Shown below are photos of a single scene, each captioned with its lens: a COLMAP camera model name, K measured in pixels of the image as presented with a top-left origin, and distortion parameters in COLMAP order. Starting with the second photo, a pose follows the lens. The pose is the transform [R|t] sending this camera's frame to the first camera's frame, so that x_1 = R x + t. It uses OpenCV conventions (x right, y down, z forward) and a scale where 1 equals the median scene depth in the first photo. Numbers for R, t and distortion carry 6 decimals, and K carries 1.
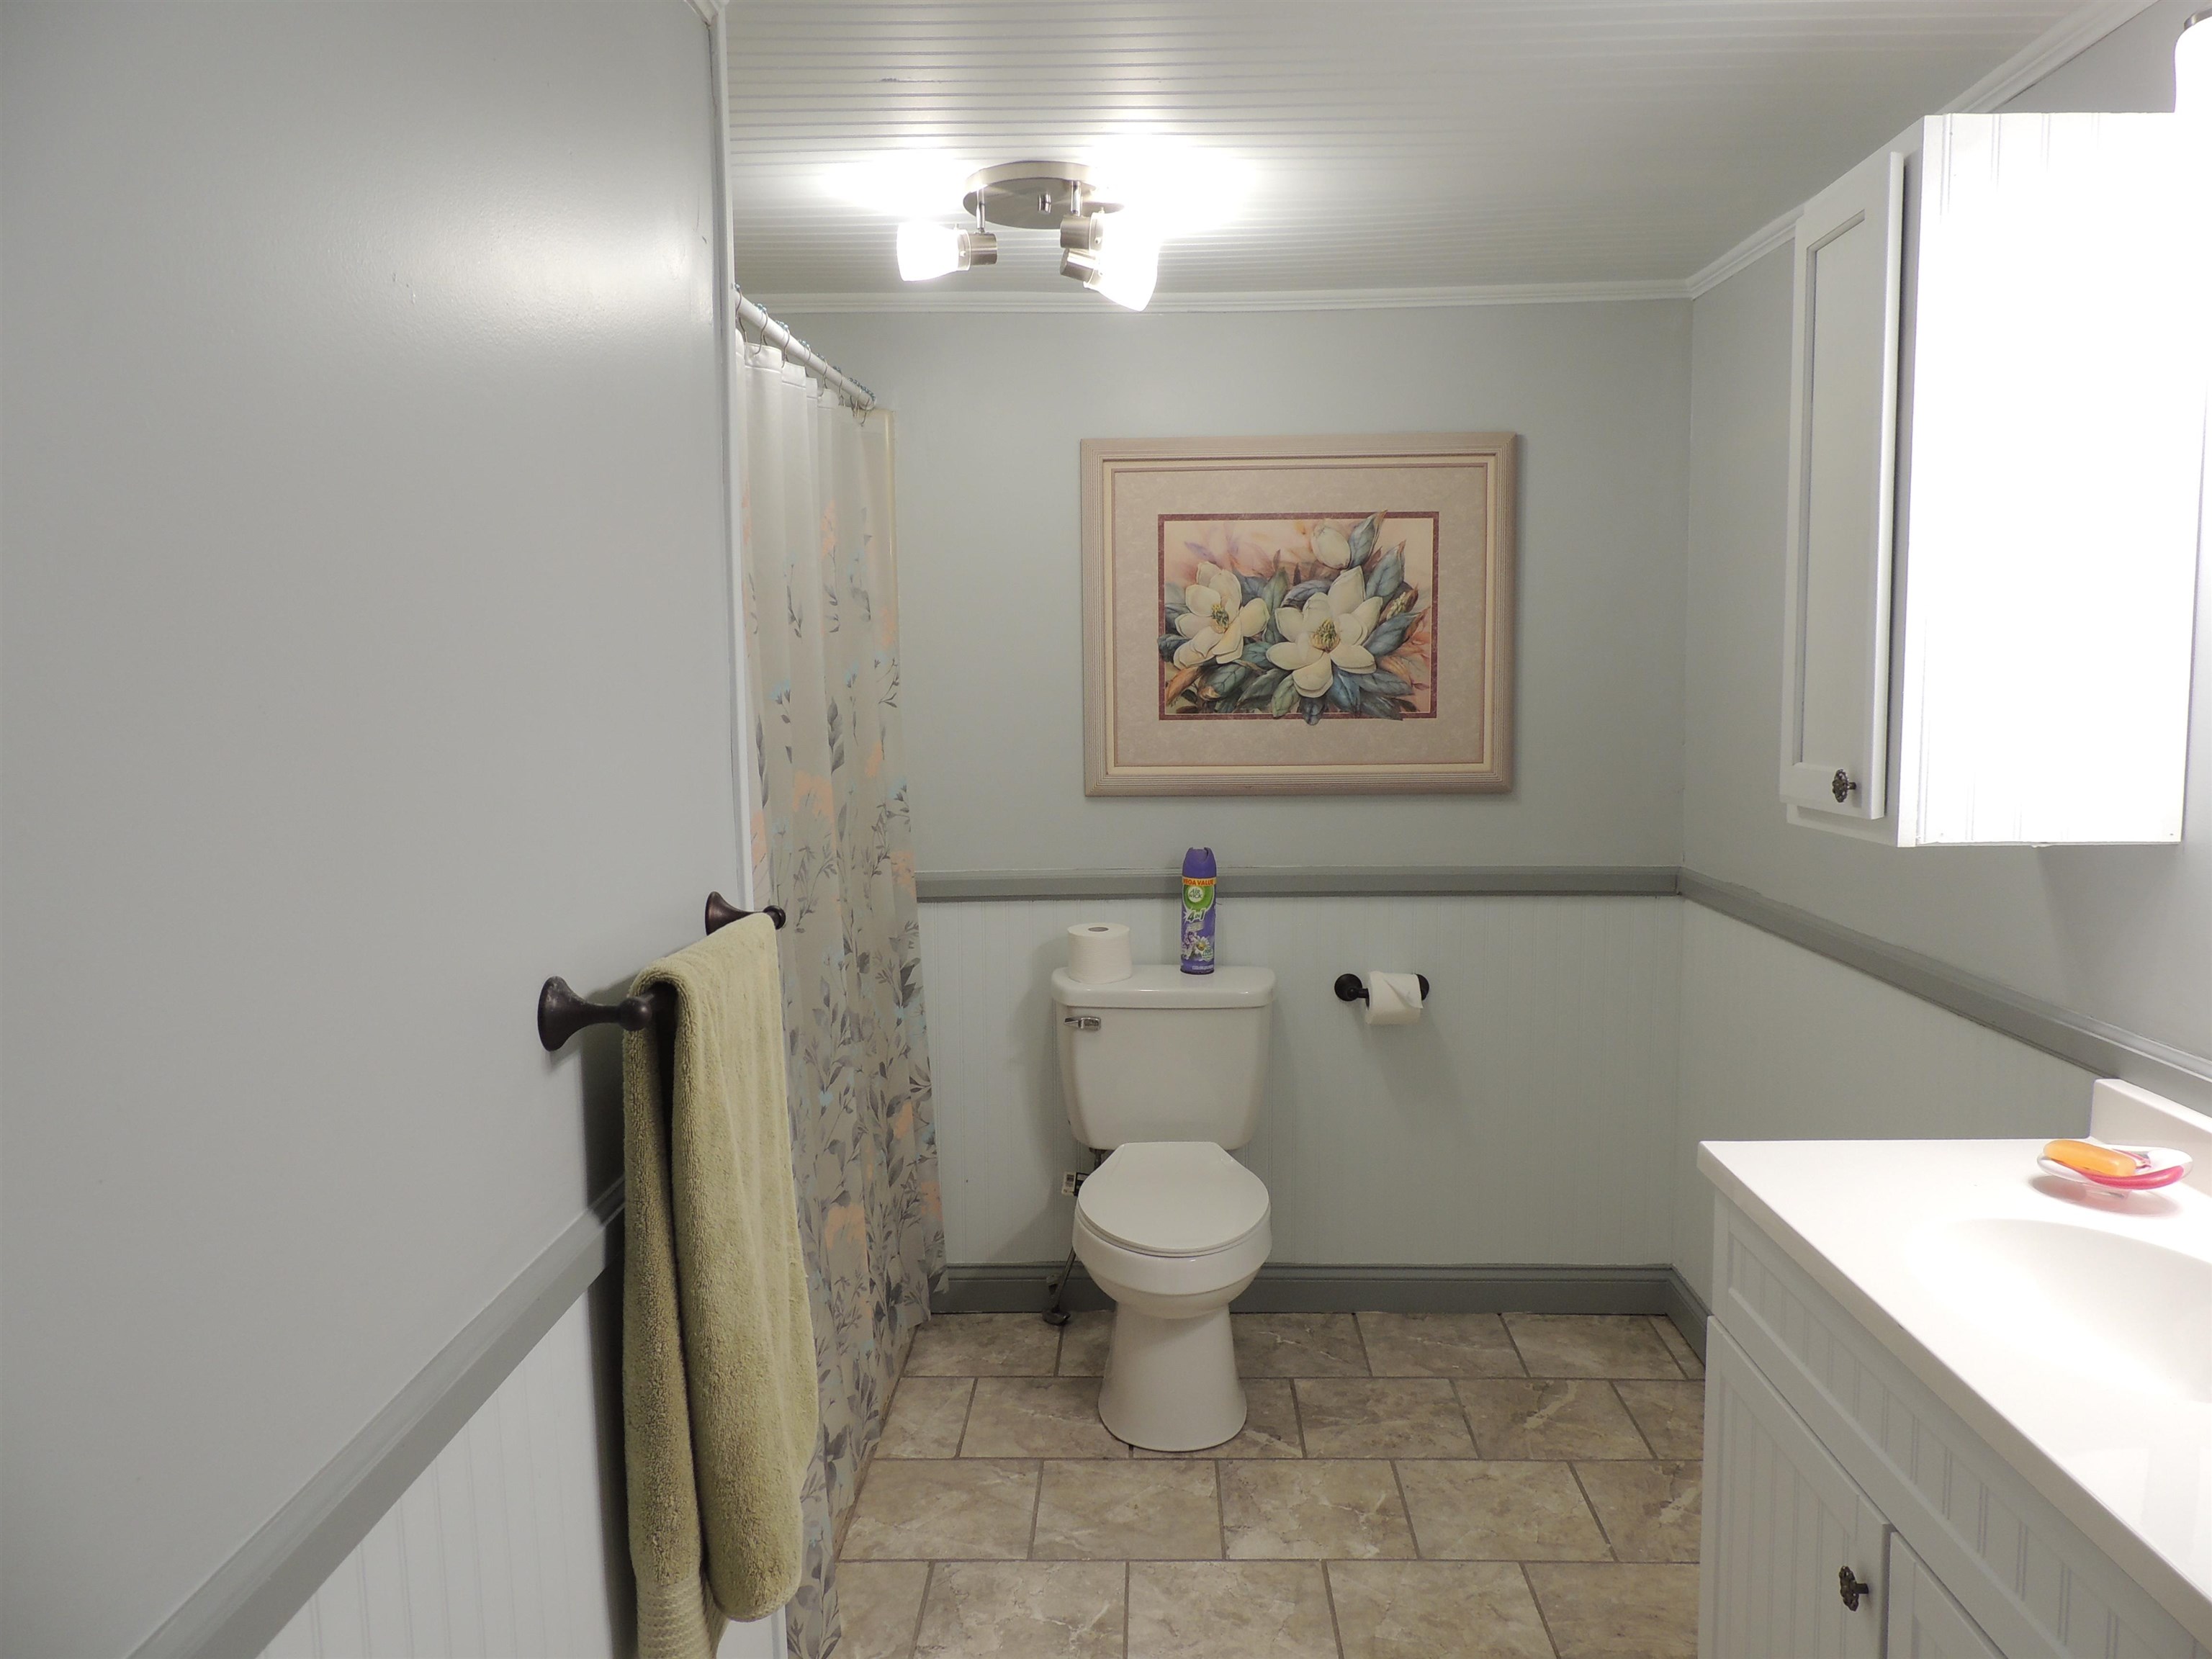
lens RADIAL K [[1568.1, 0, 1106.0], [0, 1568.1, 829.5], [0, 0, 1]] dist [-0.017697, -0.002752]
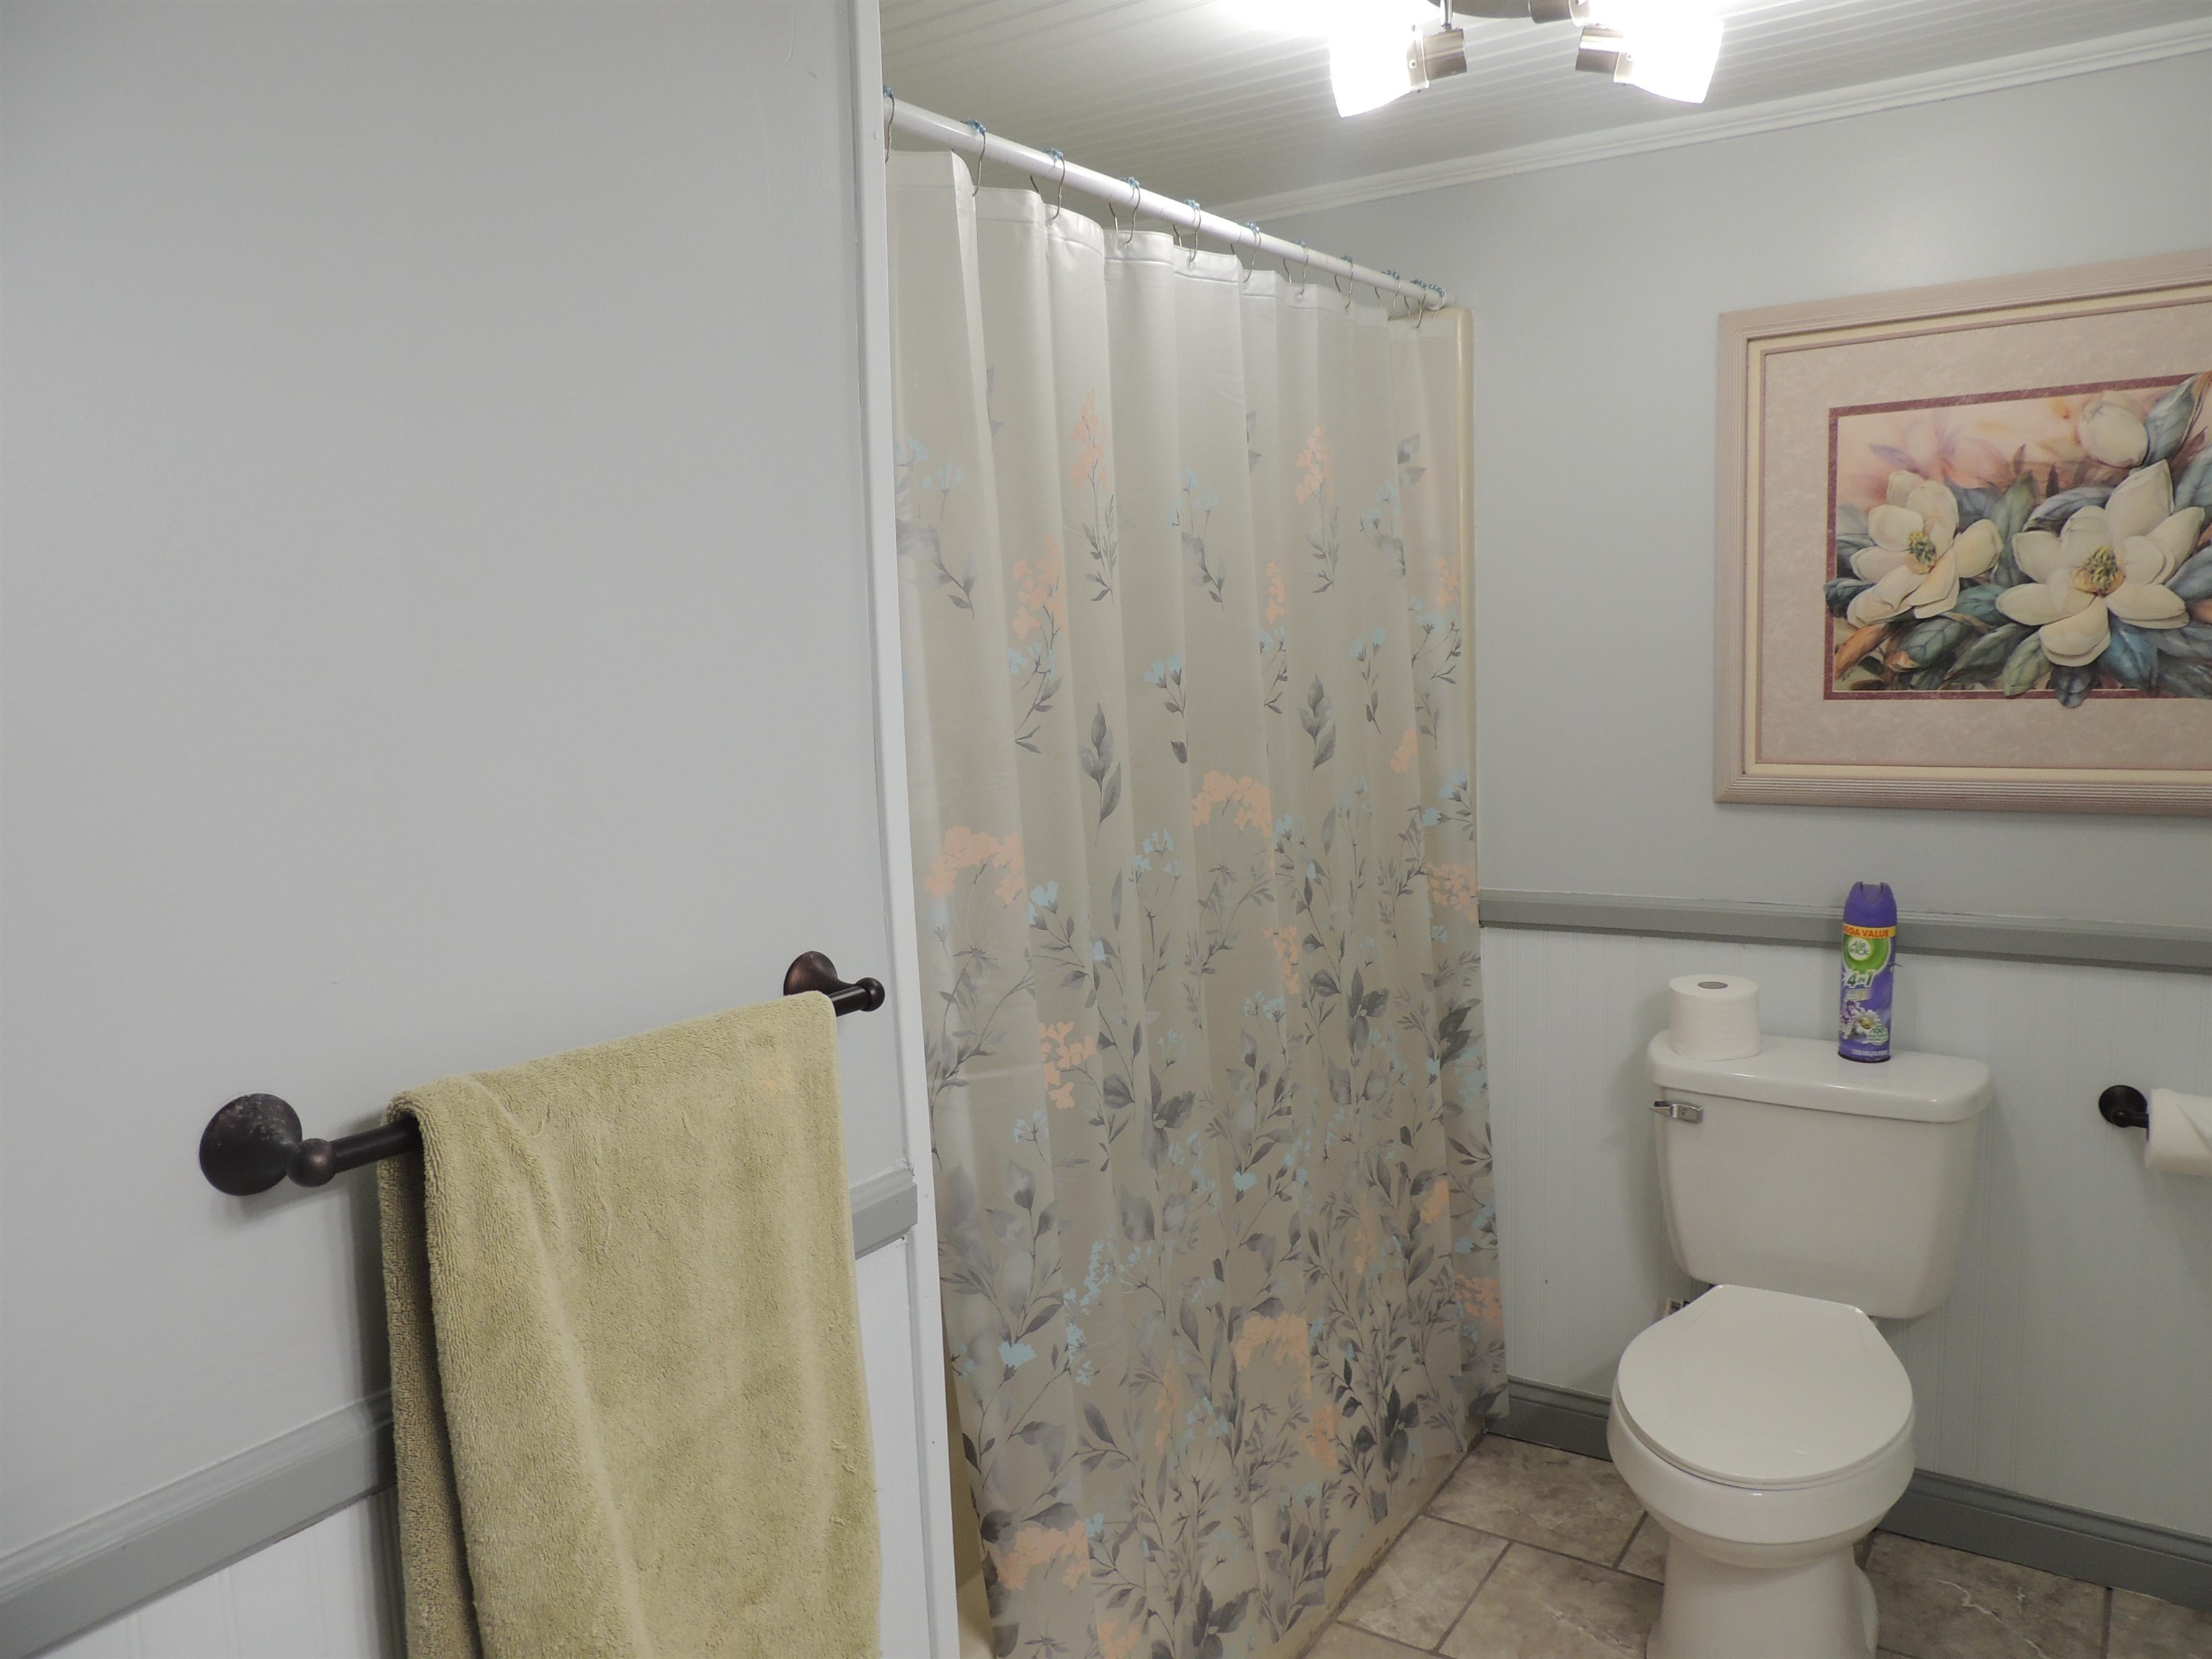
lens RADIAL K [[1568.1, 0, 1106.0], [0, 1568.1, 829.5], [0, 0, 1]] dist [-0.017697, -0.002752]
pose [[0.845954, 0.045576, -0.531305, 0.139491], [-0.031161, 0.998863, 0.036068, -0.026599], [0.532345, -0.013956, 0.846413, 0.228080]]
